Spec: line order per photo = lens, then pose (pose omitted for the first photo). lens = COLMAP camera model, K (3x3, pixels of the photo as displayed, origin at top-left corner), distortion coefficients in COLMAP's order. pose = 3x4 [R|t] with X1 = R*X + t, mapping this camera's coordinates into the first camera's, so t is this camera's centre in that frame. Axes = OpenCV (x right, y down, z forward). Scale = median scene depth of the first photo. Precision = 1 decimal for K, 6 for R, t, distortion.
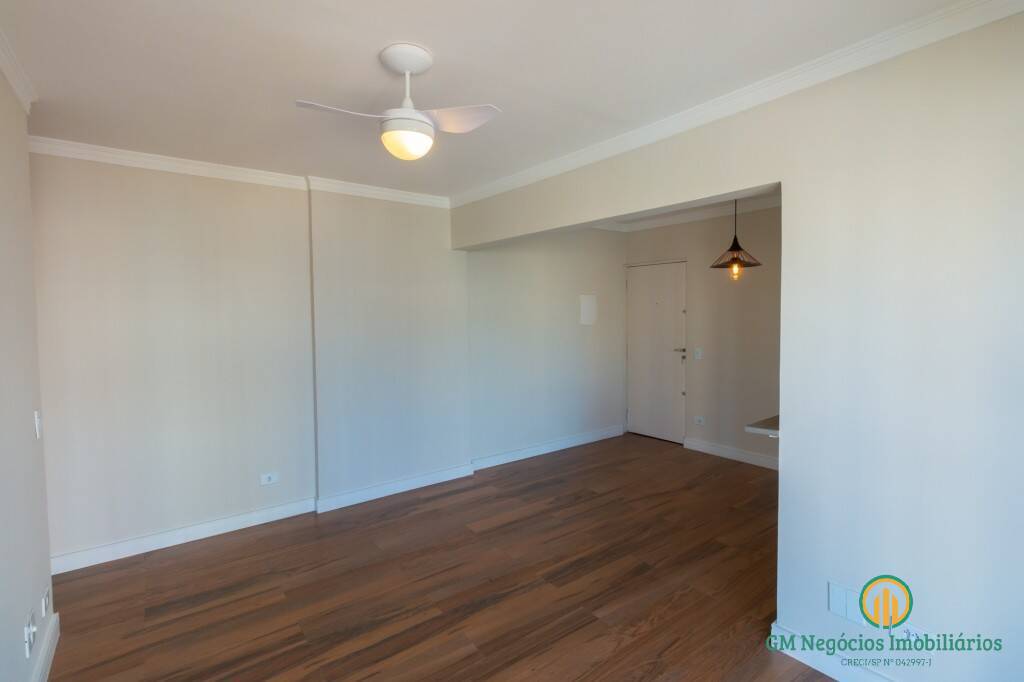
lens RADIAL K [[483.3, 0, 524.1], [0, 483.3, 326.2], [0, 0, 1]] dist [0.001184, 0.000029]
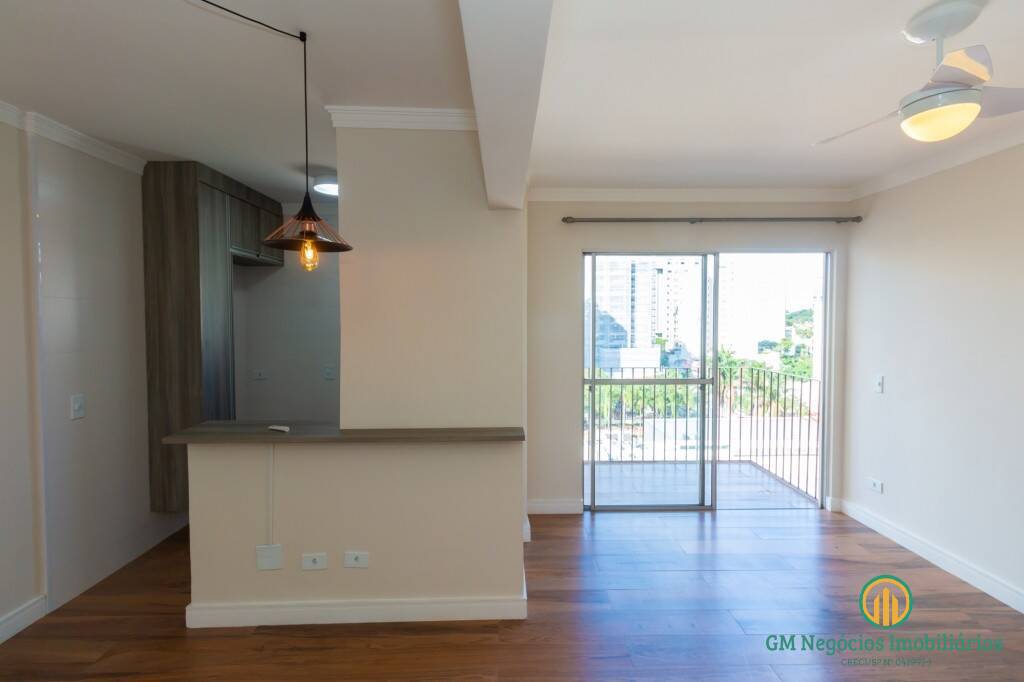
lens RADIAL K [[470.8, 0, 509.5], [0, 470.8, 330.5], [0, 0, 1]] dist [0.002297, -0.000119]
pose [[-0.783988, -0.003408, 0.620767, -0.071573], [0.028716, 0.998715, 0.041750, -0.032678], [-0.620112, 0.050558, -0.782883, 1.003309]]
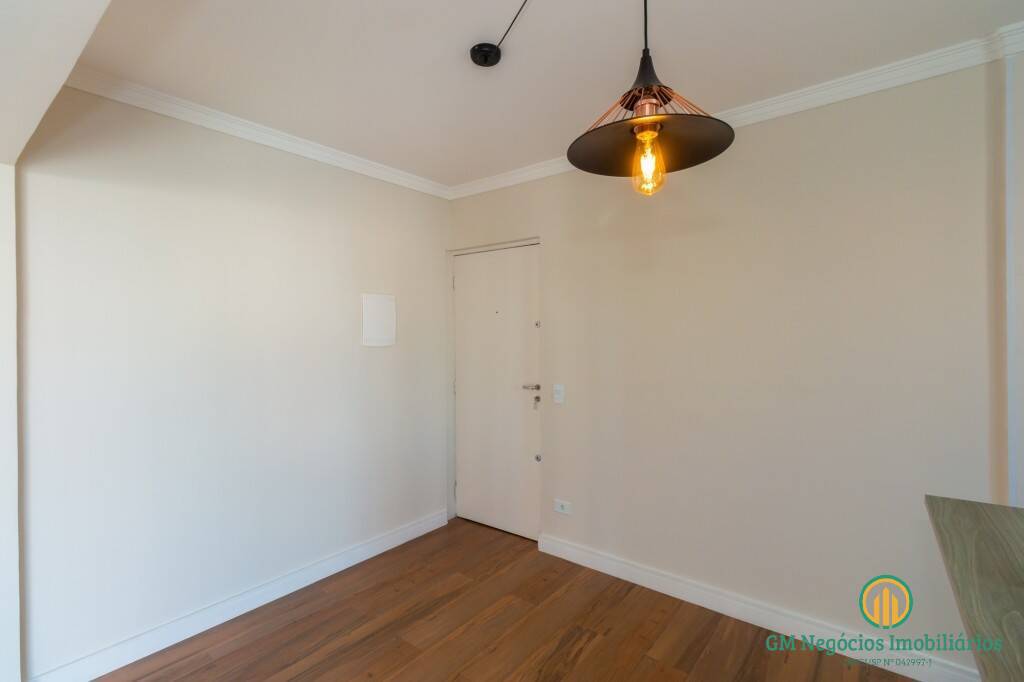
lens RADIAL K [[468.2, 0, 518.5], [0, 468.2, 331.7], [0, 0, 1]] dist [0.003306, 0.000046]
pose [[0.972287, 0.000514, 0.233792, 0.226524], [0.007023, 0.999482, -0.031401, -0.002994], [-0.233687, 0.032173, 0.971780, 0.575081]]
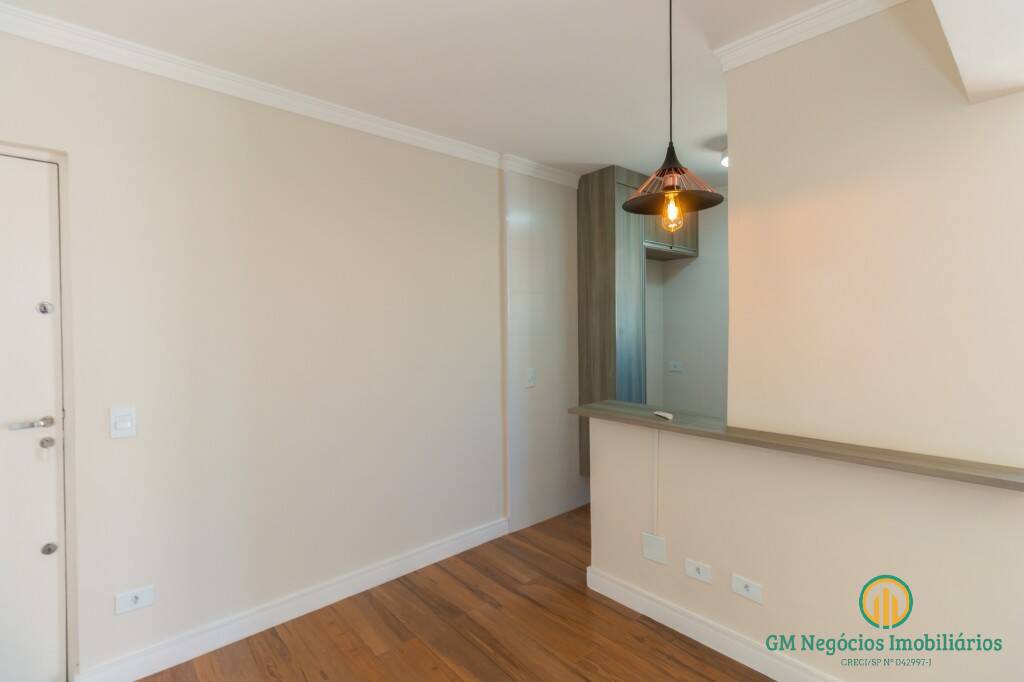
lens RADIAL K [[476.9, 0, 523.4], [0, 476.9, 330.9], [0, 0, 1]] dist [0.003978, 0.000299]
pose [[-0.053972, -0.001464, 0.998541, -0.033566], [0.040925, 0.999155, 0.003677, -0.002134], [-0.997703, 0.041064, -0.053866, 0.918920]]
